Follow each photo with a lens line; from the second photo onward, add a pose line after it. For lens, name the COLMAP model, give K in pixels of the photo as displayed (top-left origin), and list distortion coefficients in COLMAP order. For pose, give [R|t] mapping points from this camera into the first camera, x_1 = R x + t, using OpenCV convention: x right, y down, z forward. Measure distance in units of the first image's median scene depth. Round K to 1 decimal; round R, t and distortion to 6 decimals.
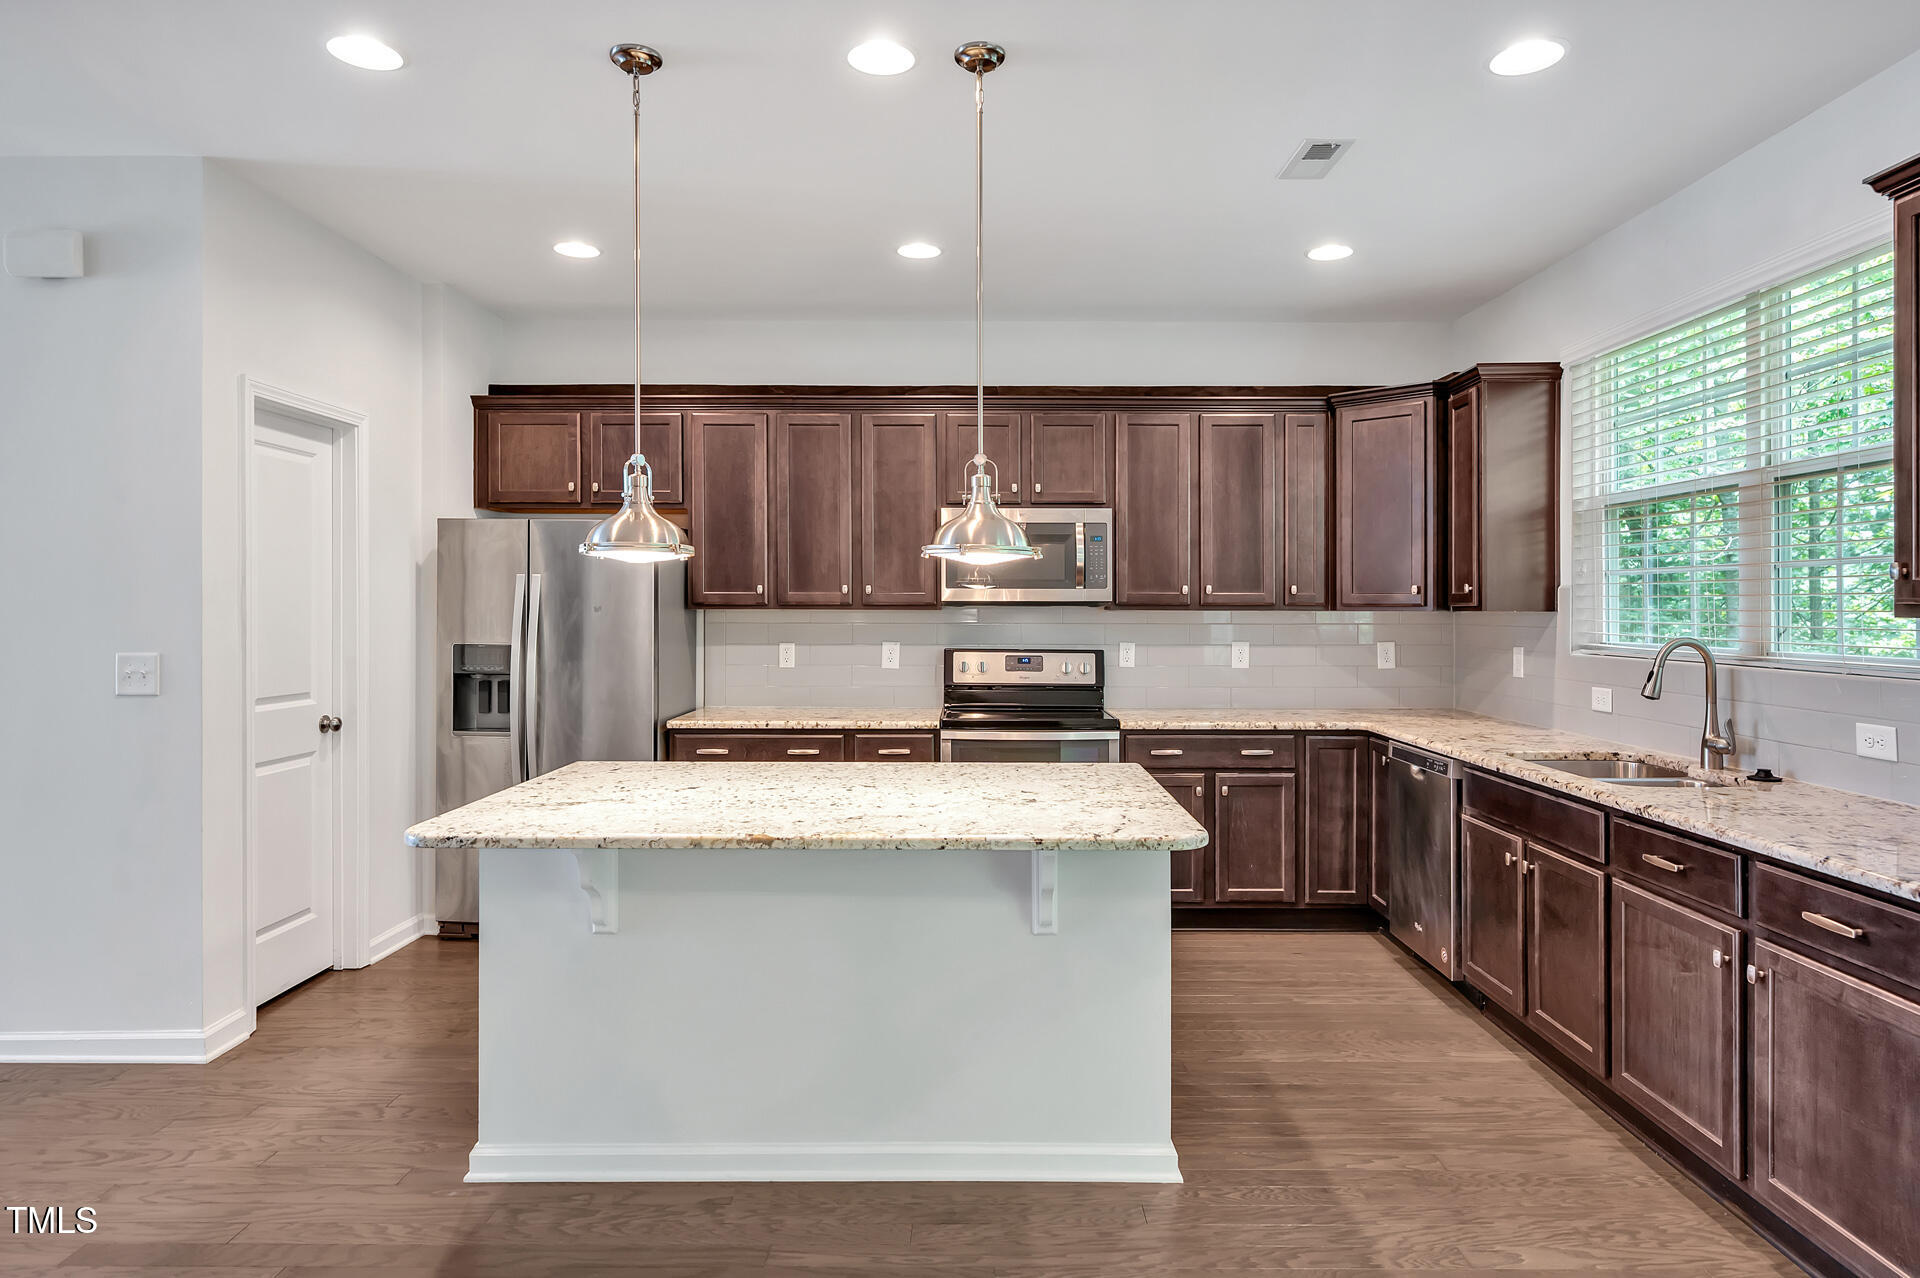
lens RADIAL K [[1144.0, 0, 1001.9], [0, 1144.0, 611.4], [0, 0, 1]] dist [0.006414, 0.000995]
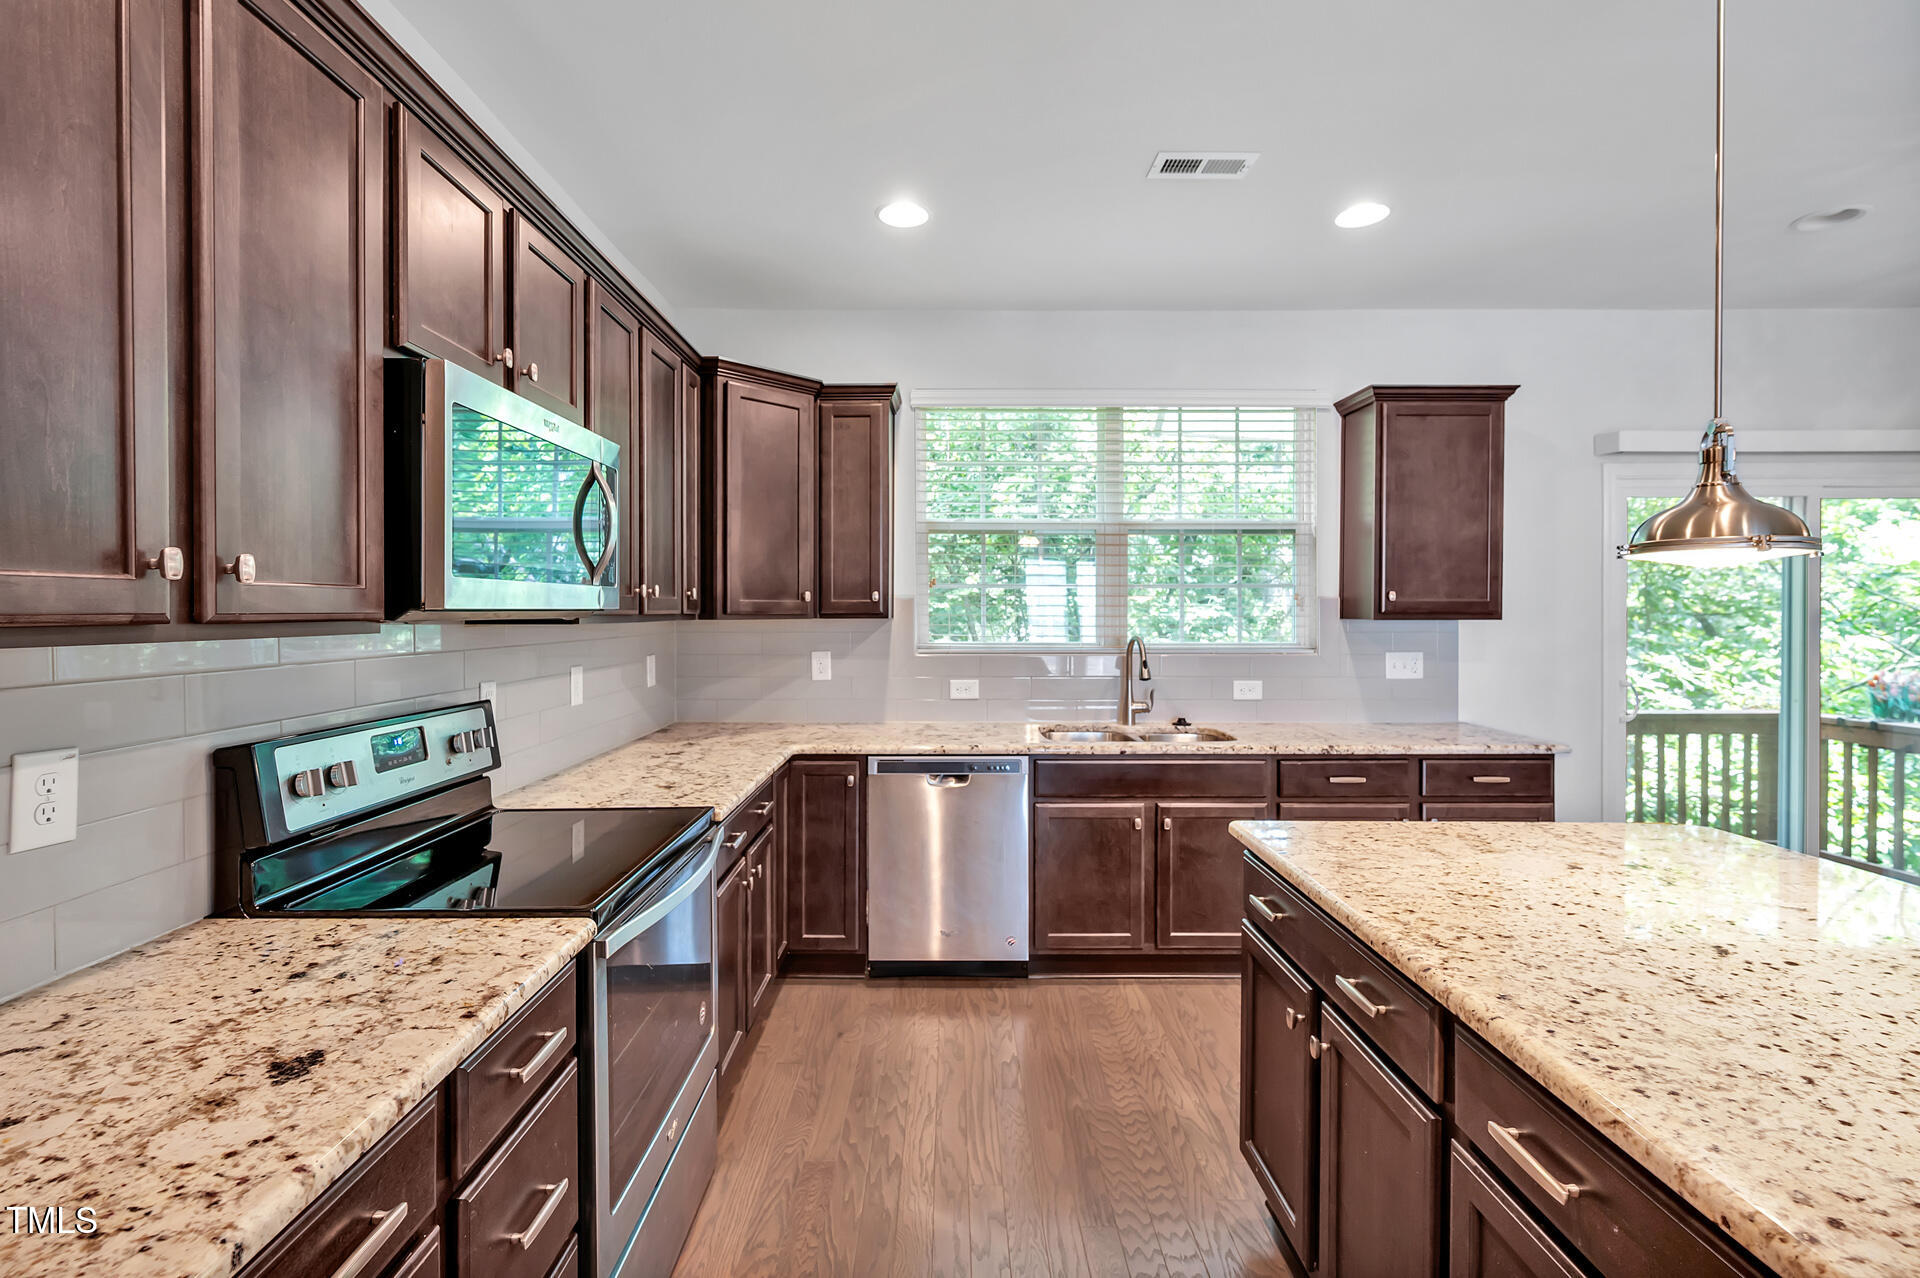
lens RADIAL K [[858.6, 0, 952.3], [0, 858.6, 604.7], [0, 0, 1]] dist [0.001727, 0.000198]
pose [[0.018133, 0.003231, 0.999830, -0.344072], [0.002961, 0.999990, -0.003285, -0.009149], [-0.999831, 0.003020, 0.018124, 0.865941]]
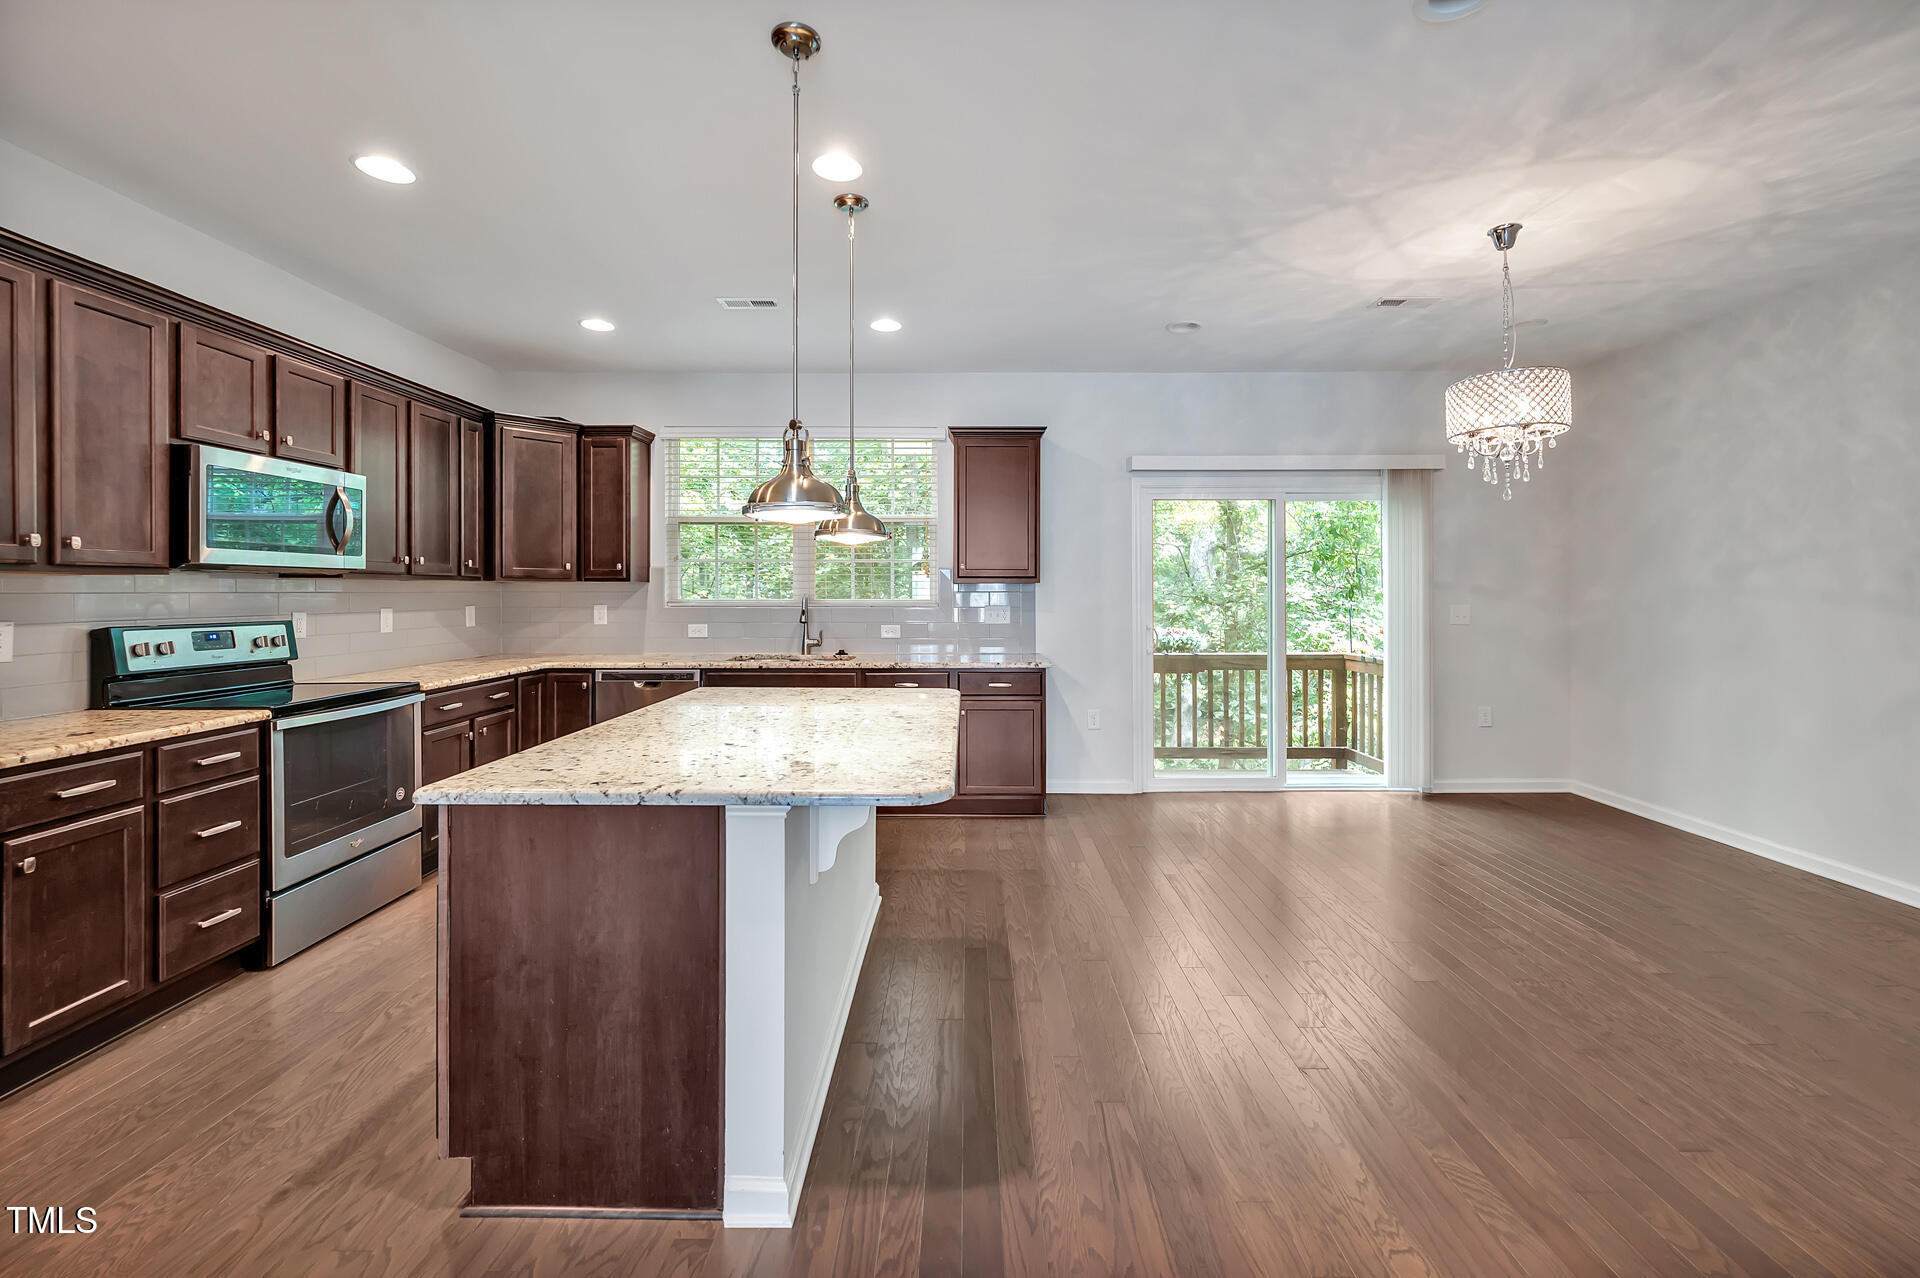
lens RADIAL K [[776.1, 0, 960.4], [0, 776.1, 586.4], [0, 0, 1]] dist [-0.000628, -0.000217]
pose [[0.019978, 0.003081, 0.999796, -0.597862], [0.002949, 0.999991, -0.003140, 0.010446], [-0.999796, 0.003011, 0.019969, 0.489588]]
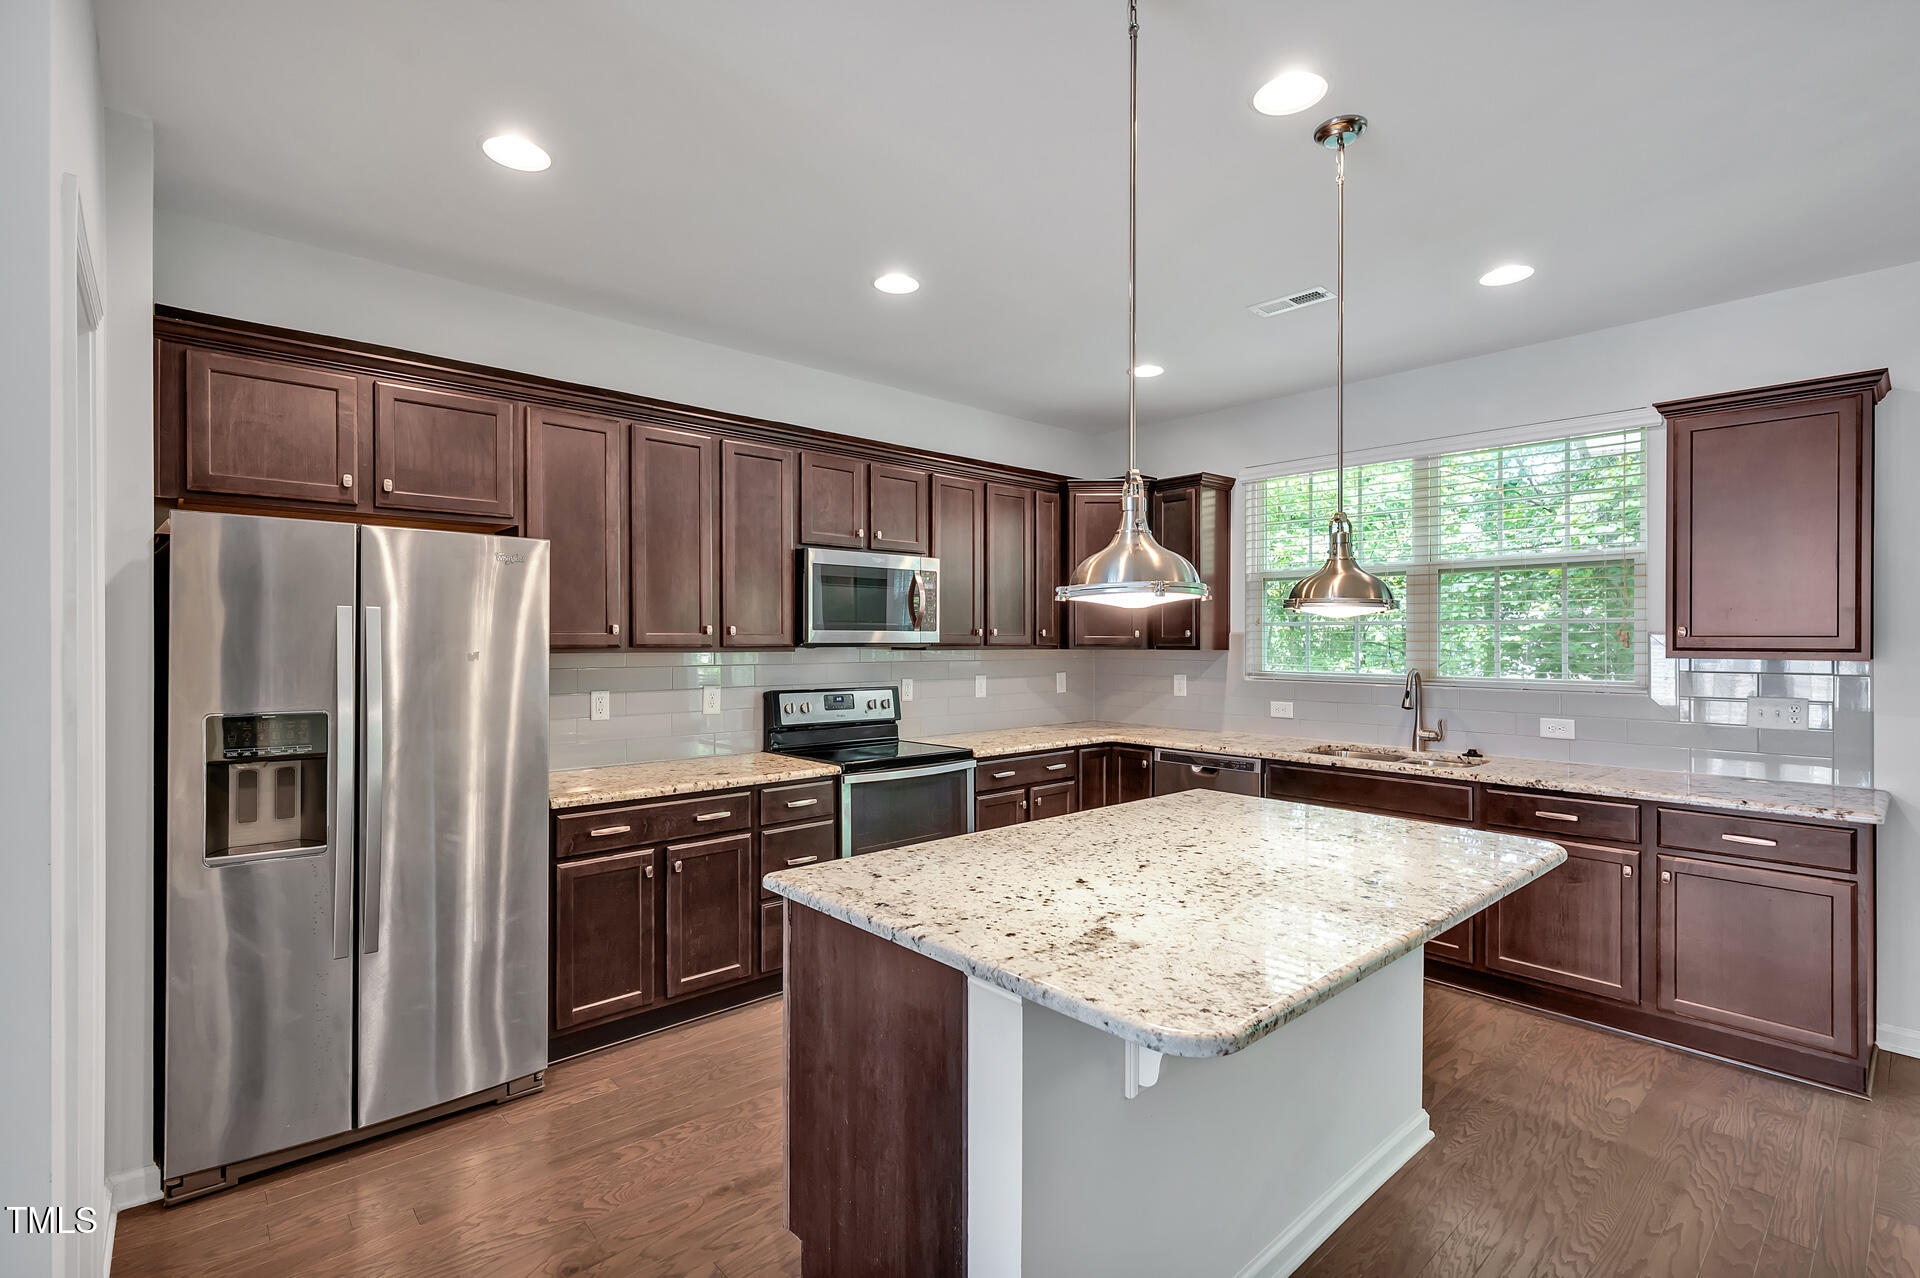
lens RADIAL K [[875.1, 0, 960.0], [0, 875.1, 639.0], [0, 0, 1]] dist [-0.000300, -0.000017]
pose [[0.750941, 0.000380, 0.660370, -0.469015], [0.000736, 0.999999, -0.001413, -0.011679], [-0.660369, 0.001547, 0.750939, 0.368000]]
